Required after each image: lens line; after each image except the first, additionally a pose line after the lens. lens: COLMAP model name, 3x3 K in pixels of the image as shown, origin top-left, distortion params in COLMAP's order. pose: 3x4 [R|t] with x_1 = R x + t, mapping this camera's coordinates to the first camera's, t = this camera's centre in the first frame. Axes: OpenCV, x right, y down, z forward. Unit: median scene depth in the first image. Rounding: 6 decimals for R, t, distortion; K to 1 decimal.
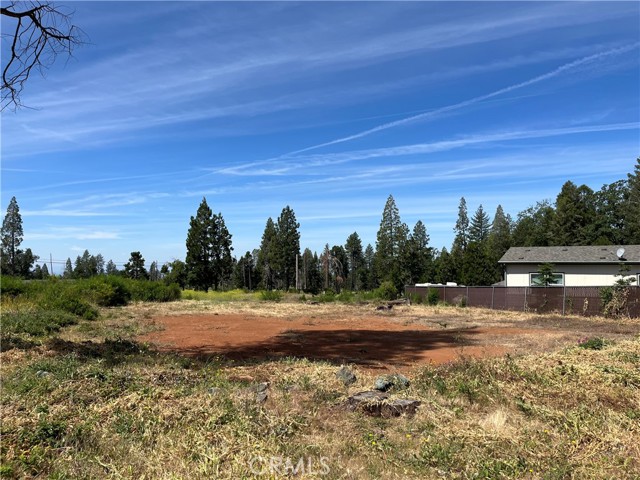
lens RADIAL K [[497.9, 0, 320.0], [0, 497.9, 240.0], [0, 0, 1]] dist [0.068698, -0.105596]
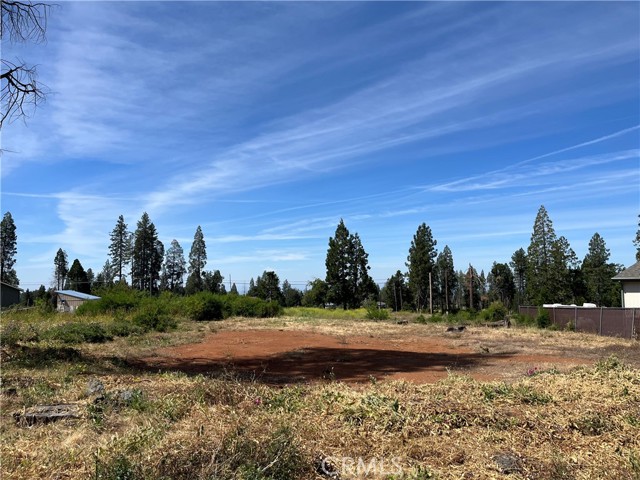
lens RADIAL K [[503.7, 0, 360.5], [0, 503.7, 240.3], [0, 0, 1]] dist [0.128114, -0.127209]
pose [[0.951631, -0.031839, -0.305590, 0.121153], [0.020896, 0.999020, -0.039015, 0.001420], [0.306533, 0.030742, 0.951363, 0.018915]]
